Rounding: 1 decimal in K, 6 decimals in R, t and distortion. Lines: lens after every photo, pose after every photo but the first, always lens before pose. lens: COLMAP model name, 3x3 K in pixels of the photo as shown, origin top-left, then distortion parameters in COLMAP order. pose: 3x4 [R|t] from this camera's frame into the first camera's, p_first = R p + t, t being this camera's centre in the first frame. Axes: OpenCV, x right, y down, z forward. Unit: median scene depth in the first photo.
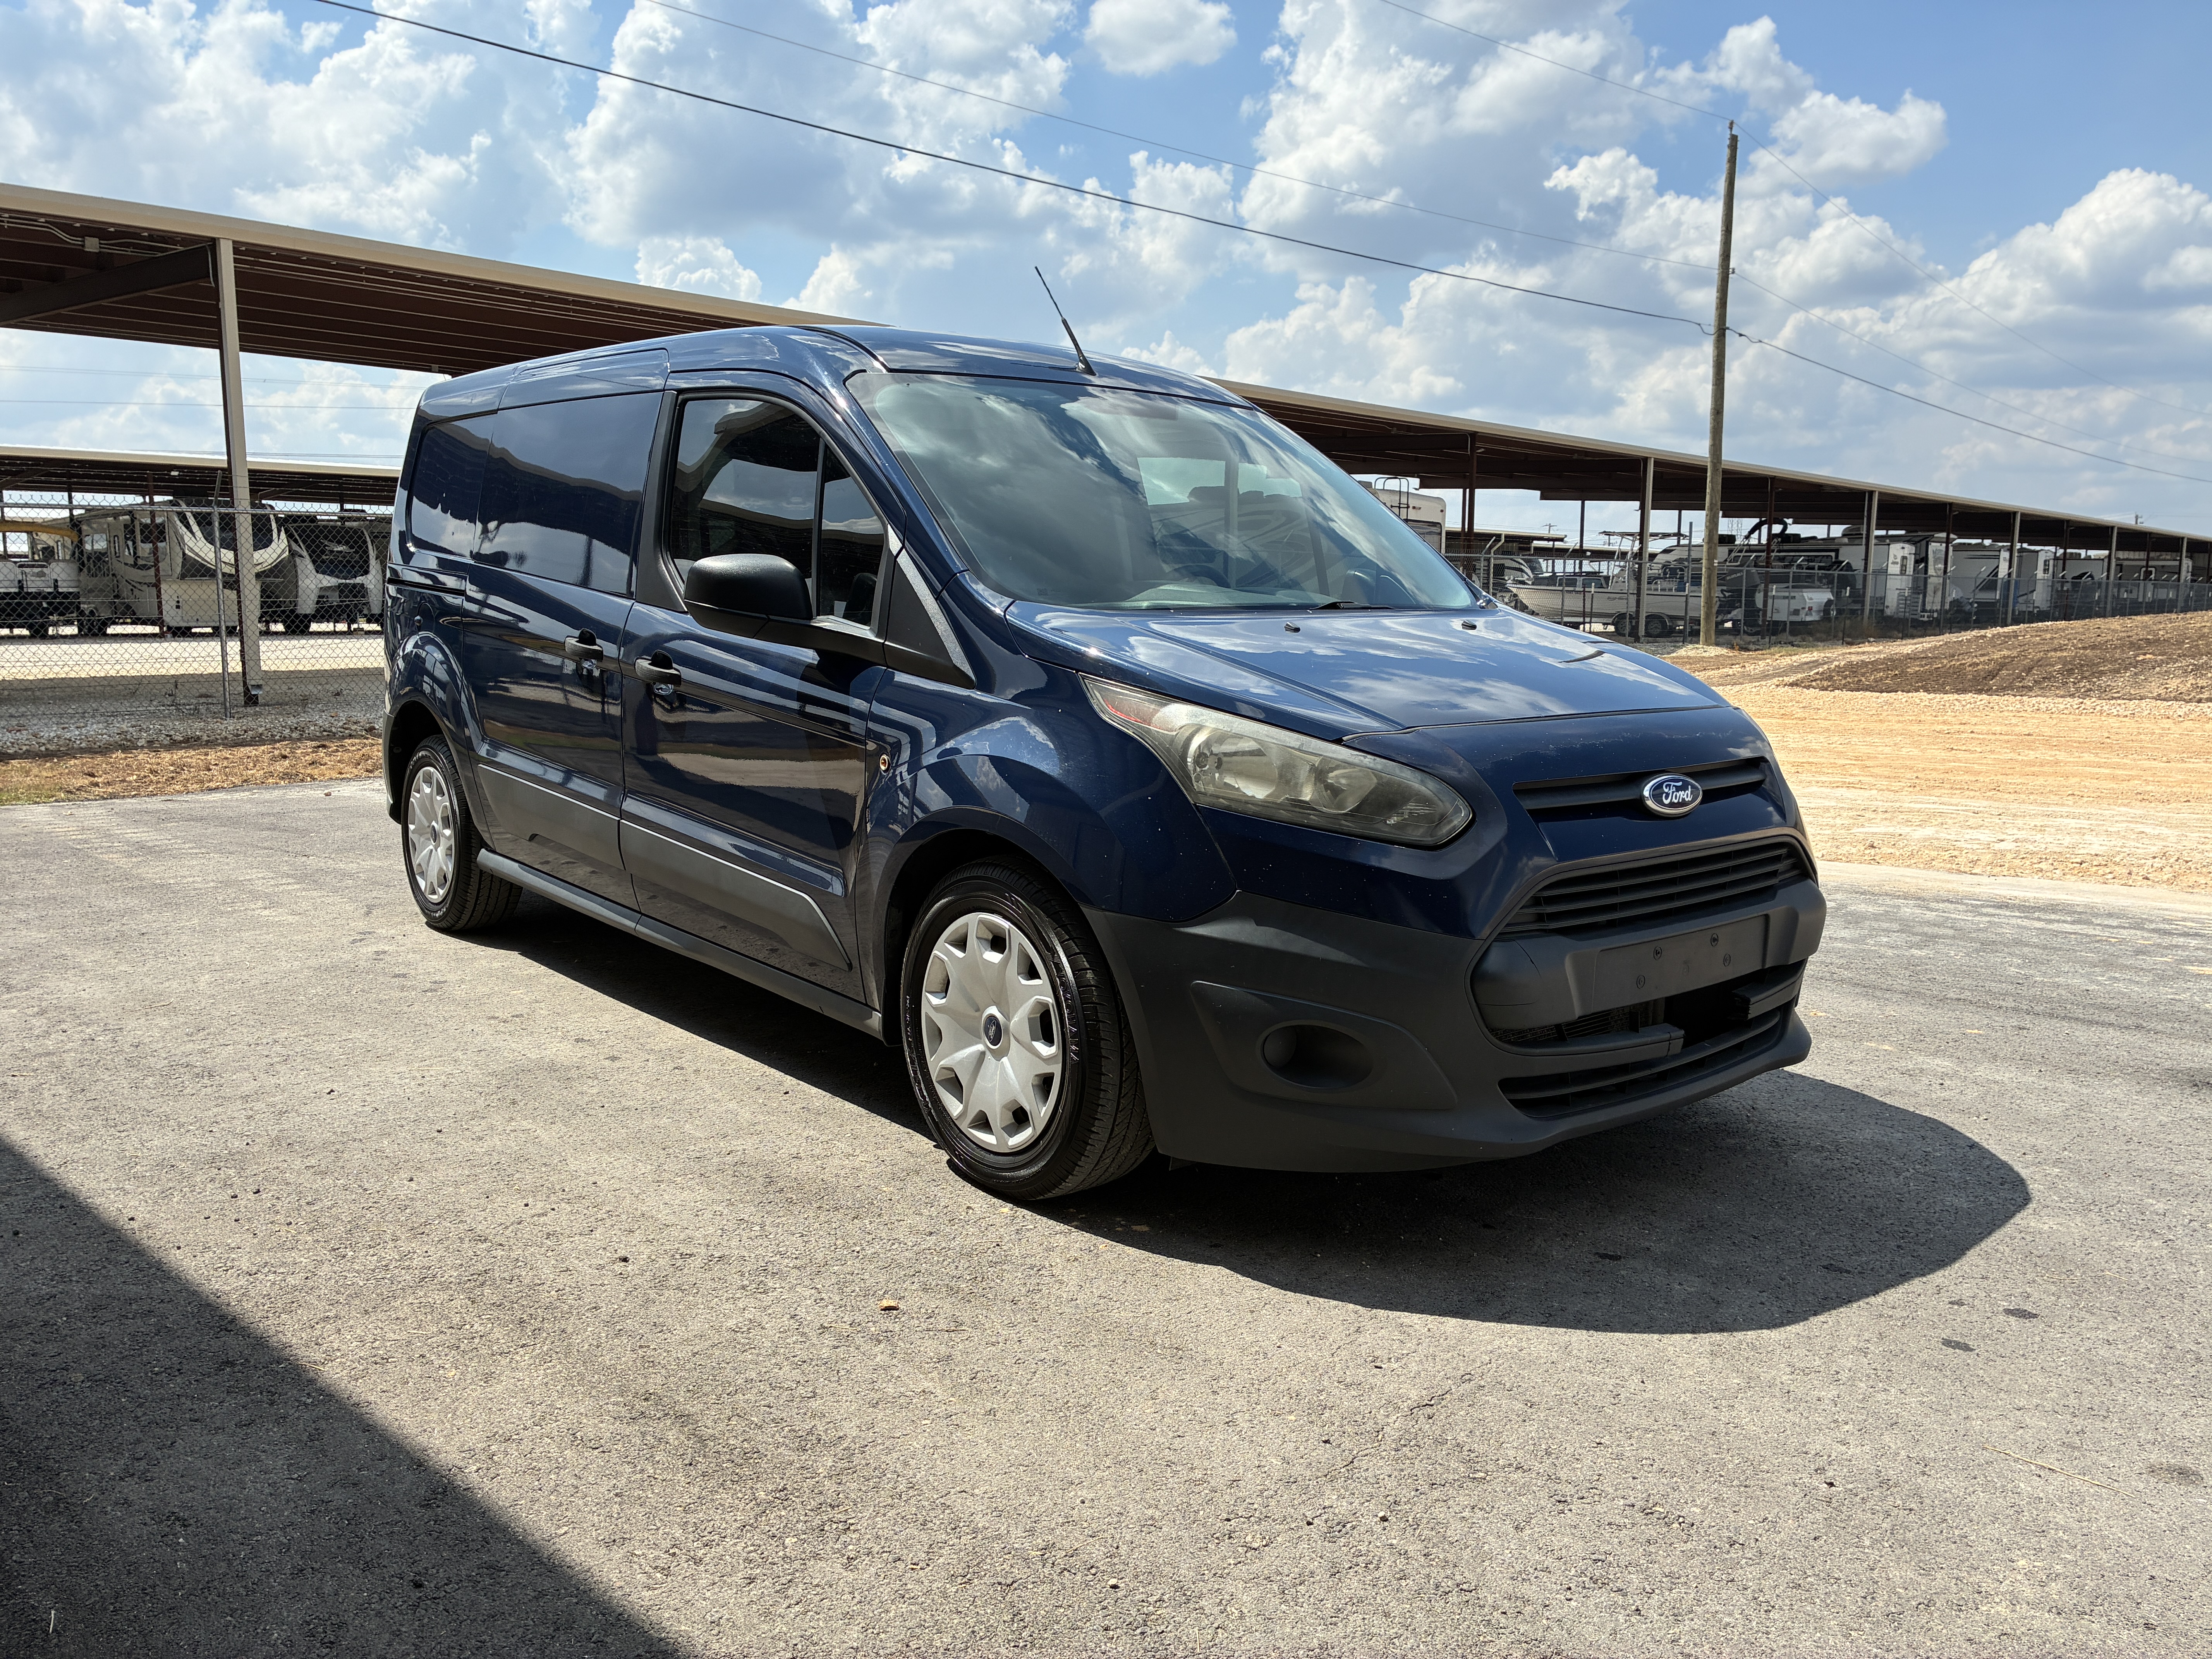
lens RADIAL K [[1670.9, 0, 1102.9], [0, 1670.9, 815.8], [0, 0, 1]] dist [0.011970, 0.002033]
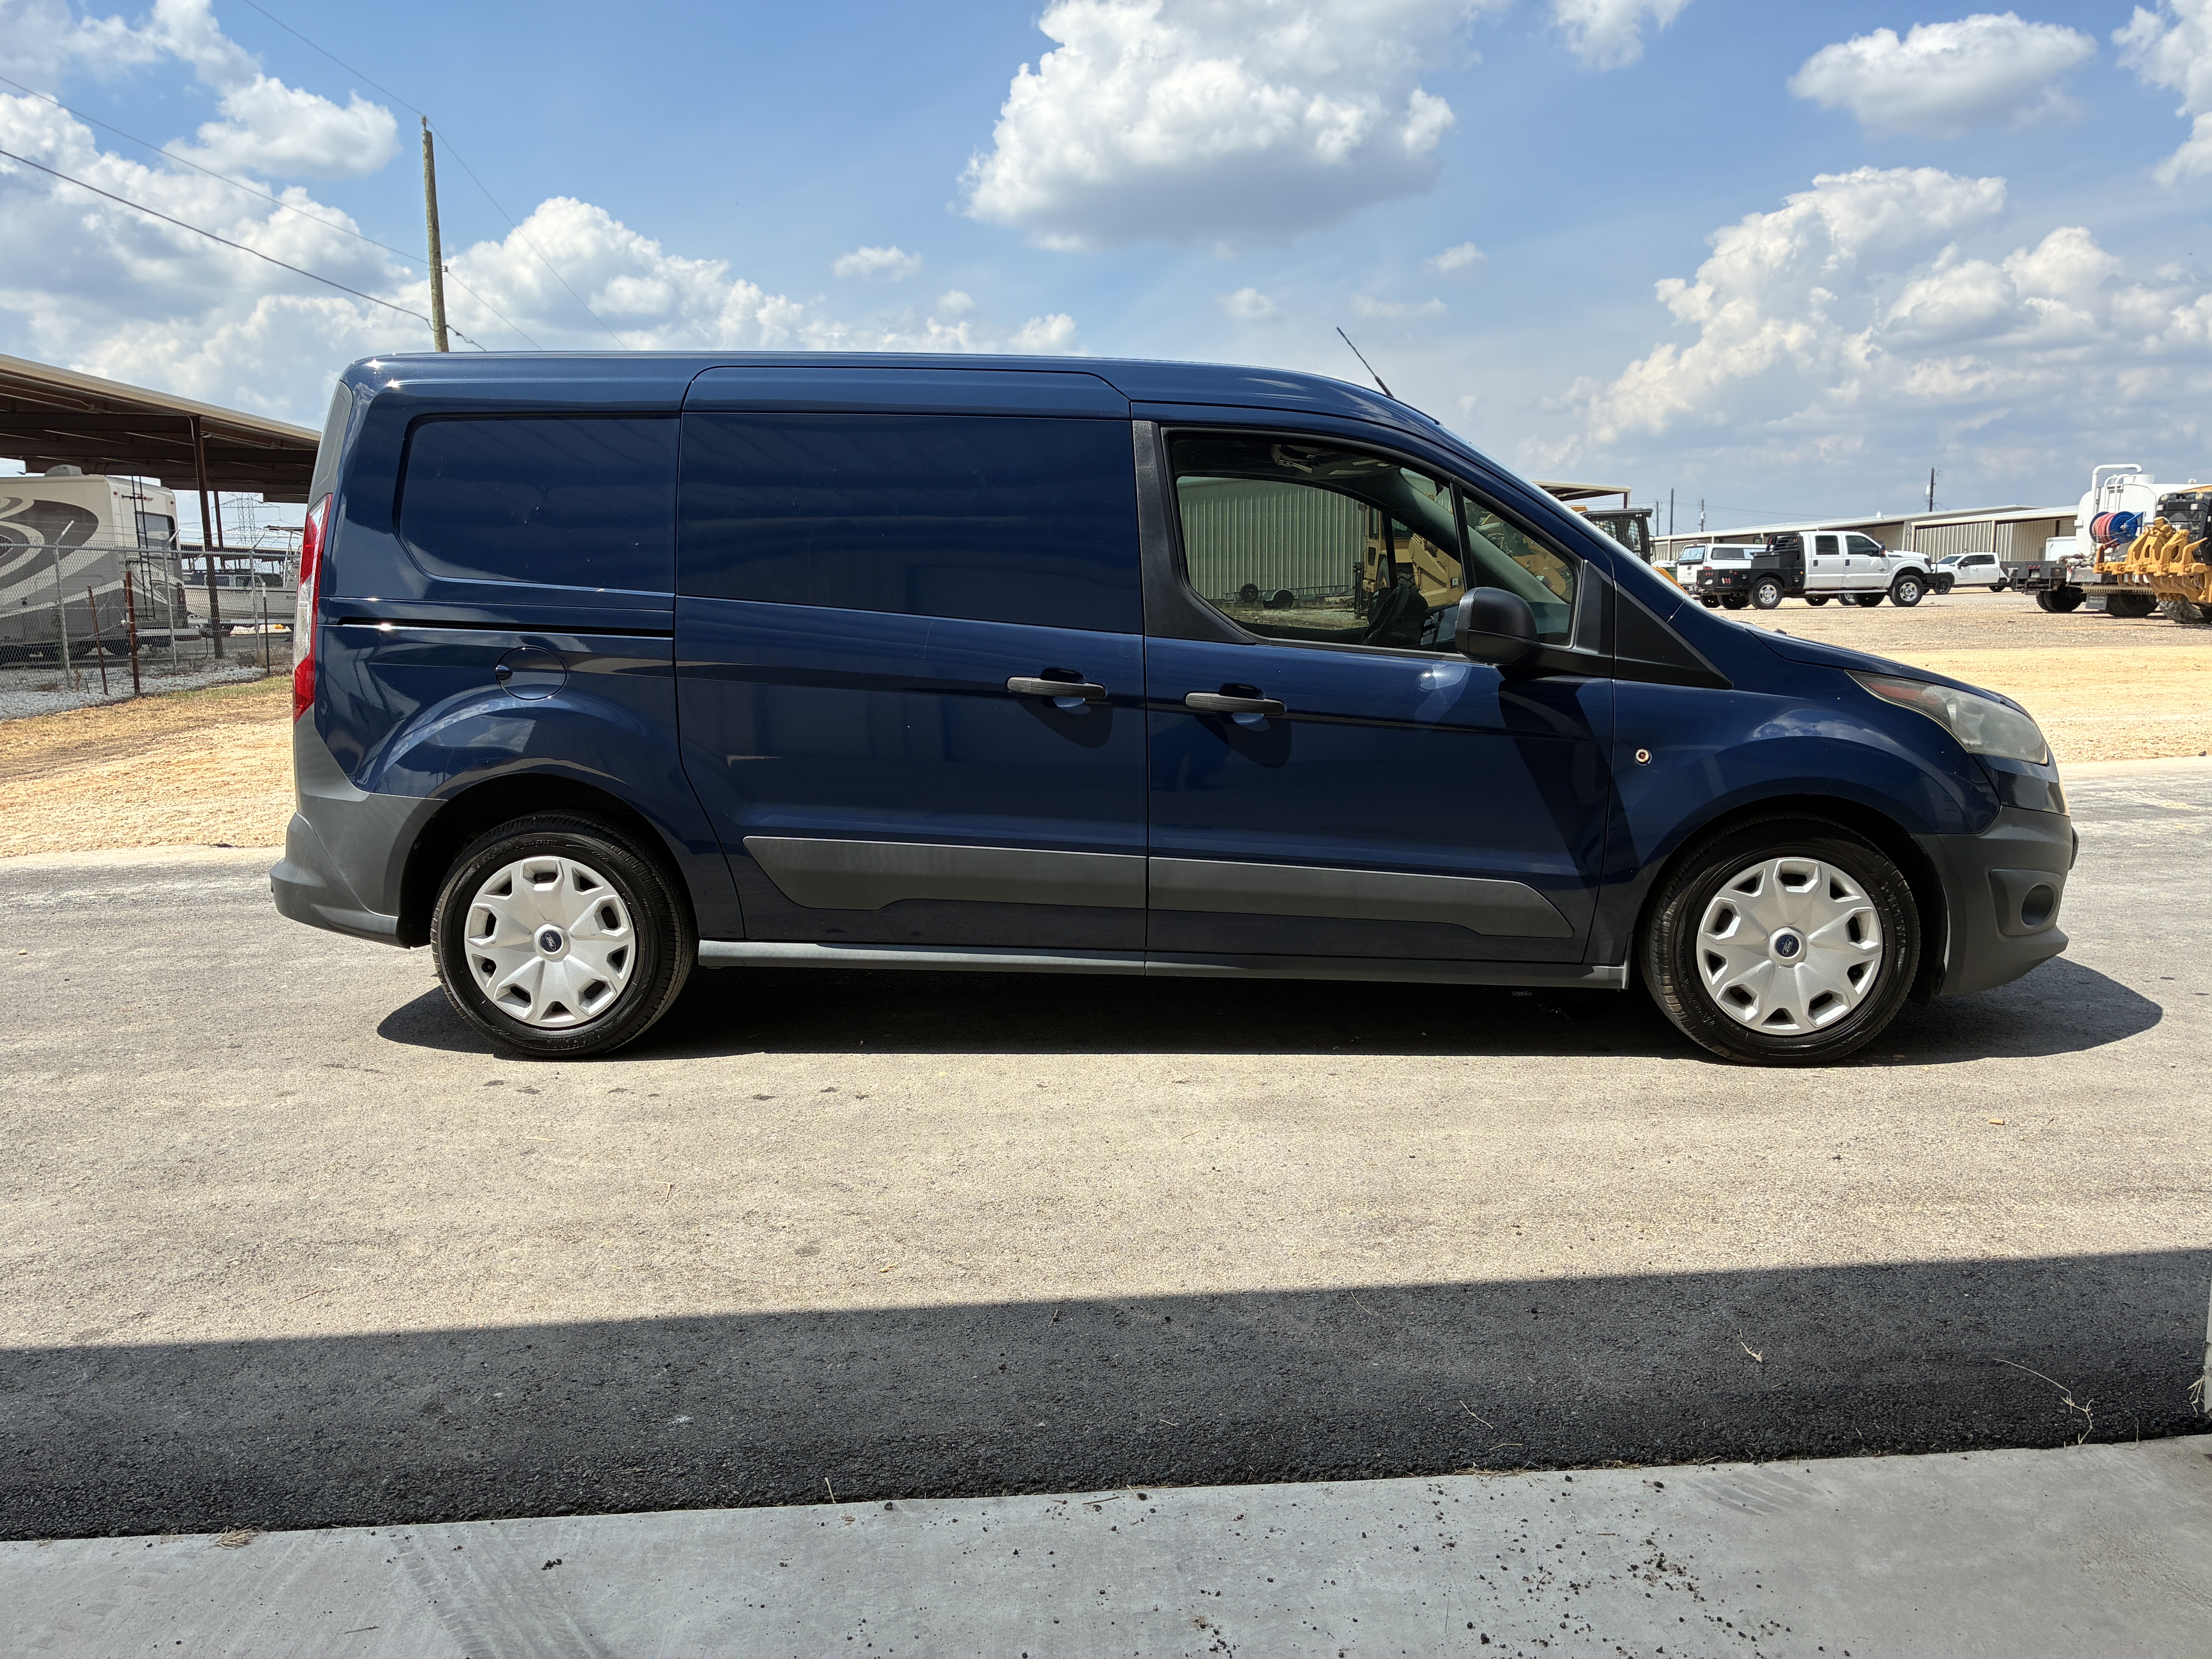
lens RADIAL K [[1691.7, 0, 1030.6], [0, 1691.7, 831.2], [0, 0, 1]] dist [-0.004887, -0.012448]
pose [[0.697678, -0.123648, 0.705661, -1.544136], [0.114295, 0.991588, 0.060747, -0.120401], [-0.707236, 0.038272, 0.705941, 0.521971]]
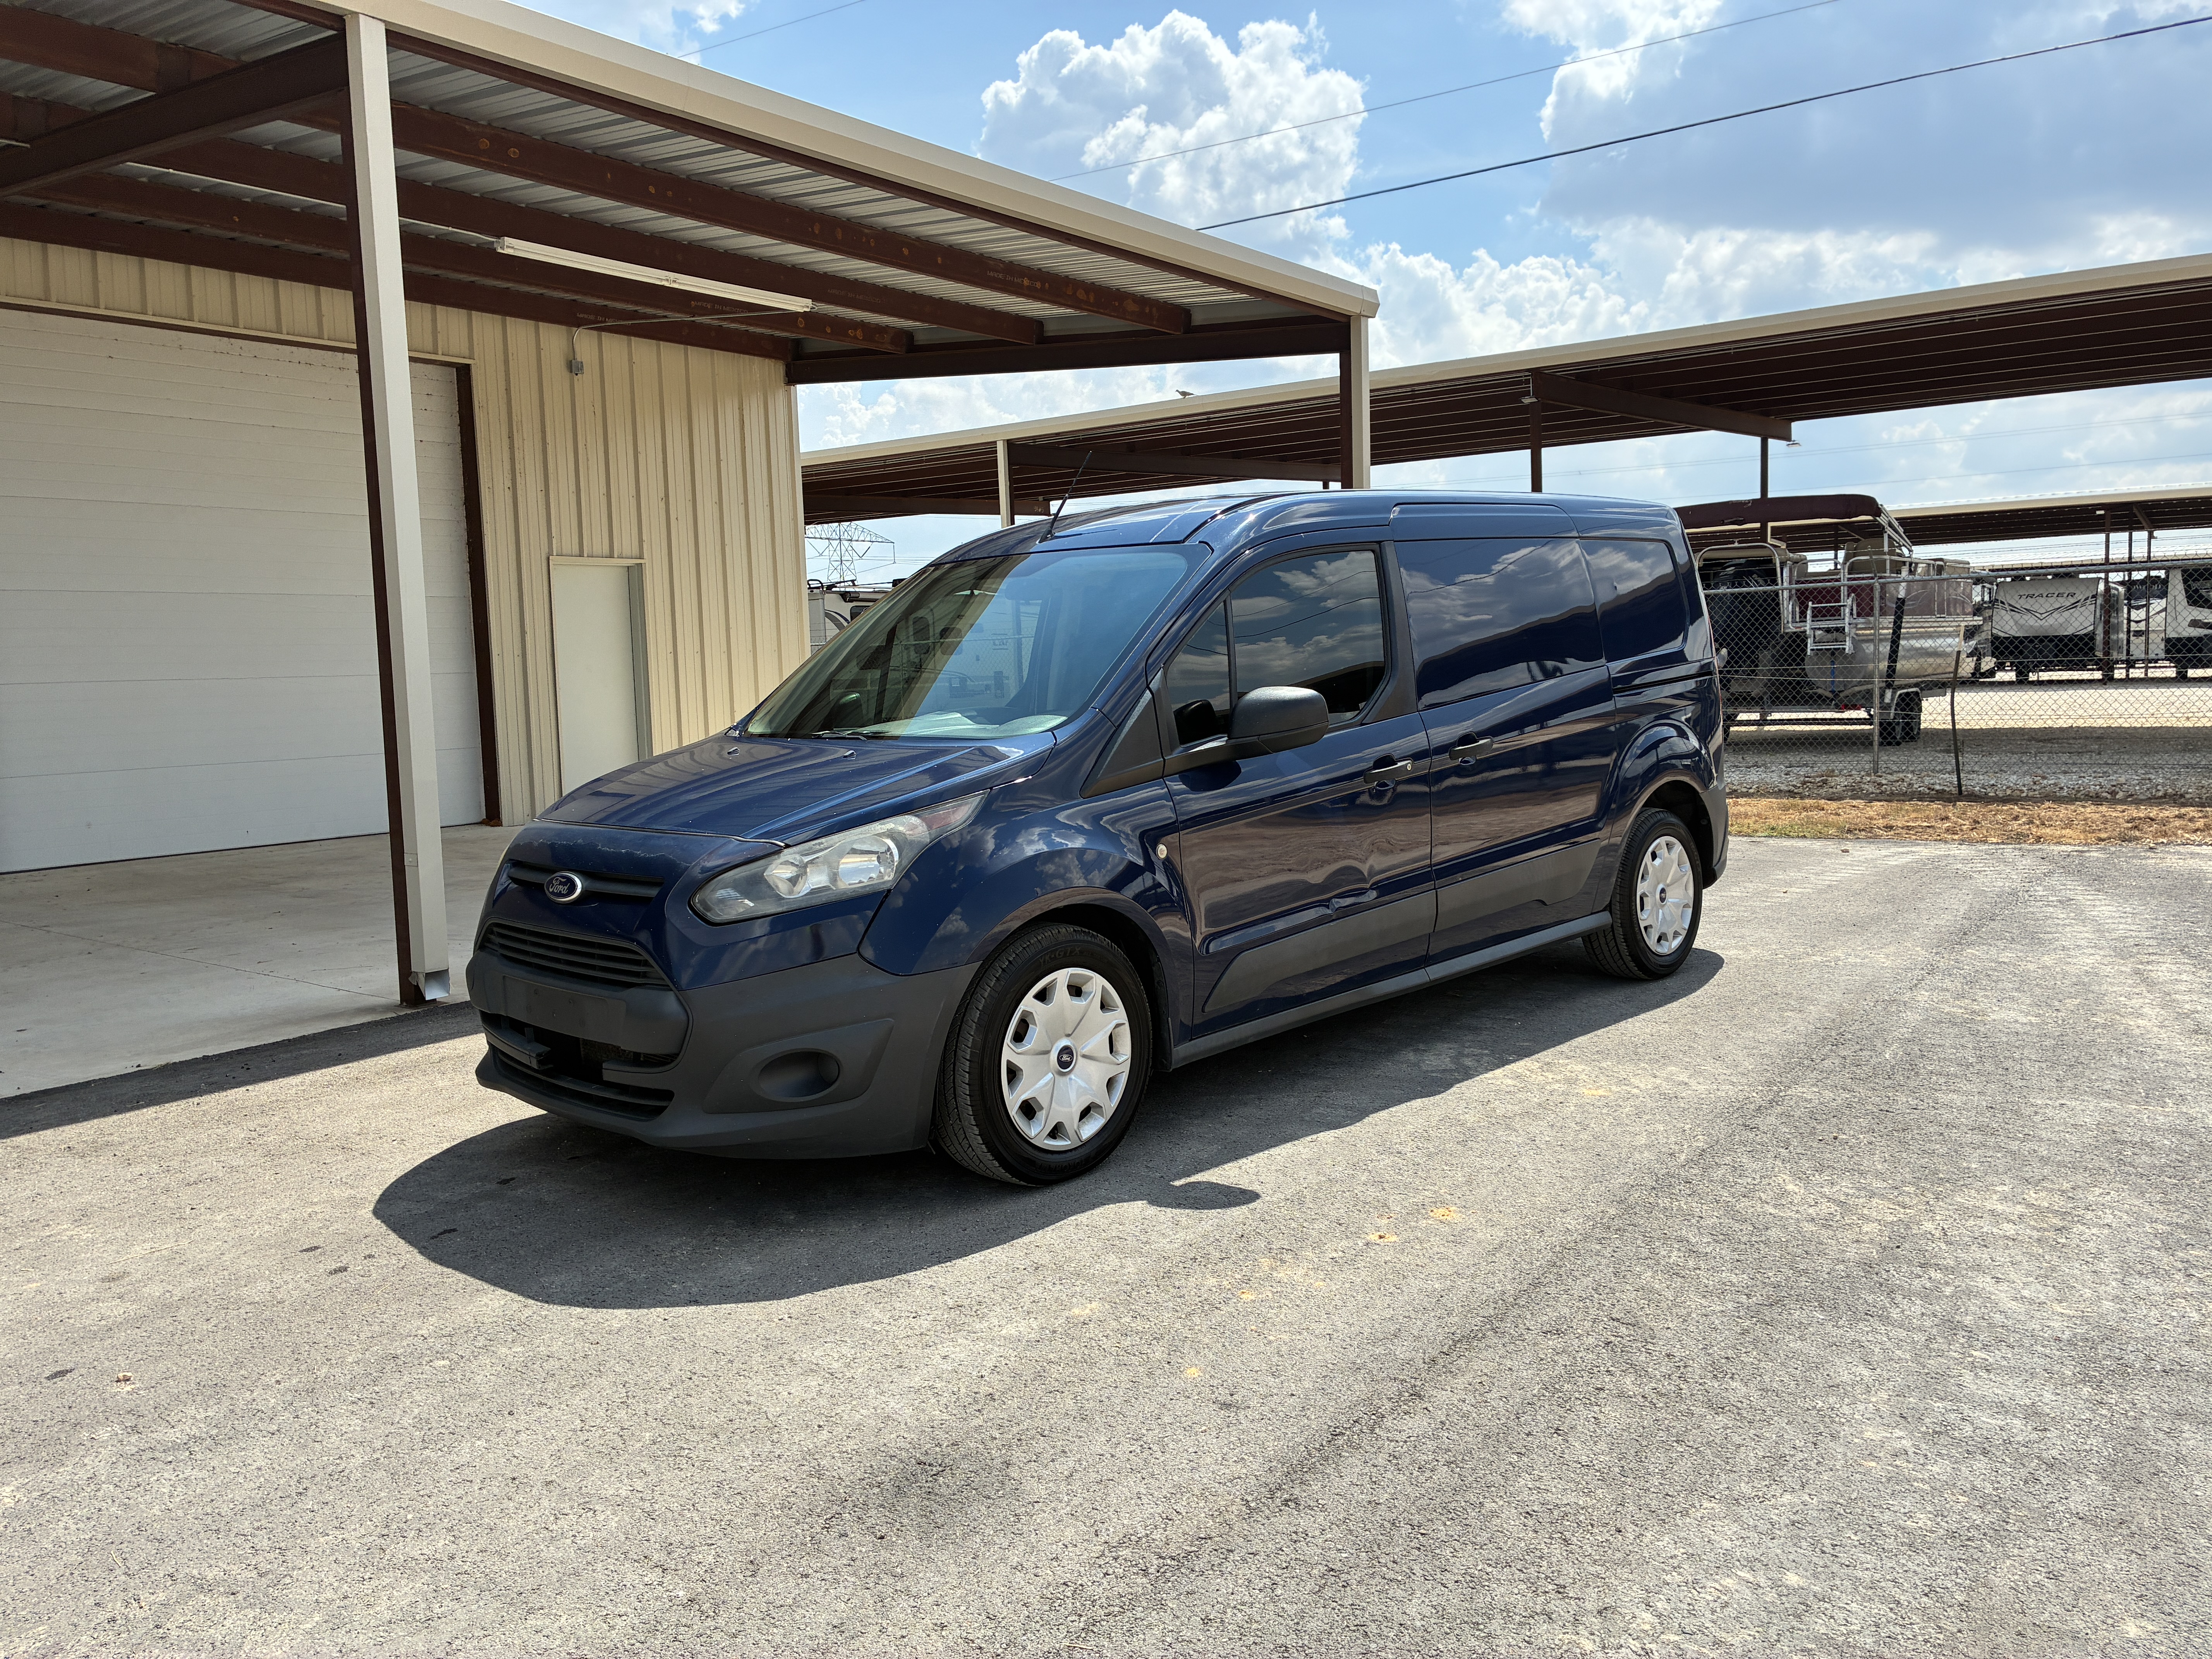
lens RADIAL K [[1670.9, 0, 1102.9], [0, 1670.9, 815.8], [0, 0, 1]] dist [0.011970, 0.002033]
pose [[0.106848, 0.085107, -0.990626, 1.811920], [-0.099617, 0.992233, 0.074500, -0.224703], [0.989272, 0.090723, 0.114497, 1.327364]]
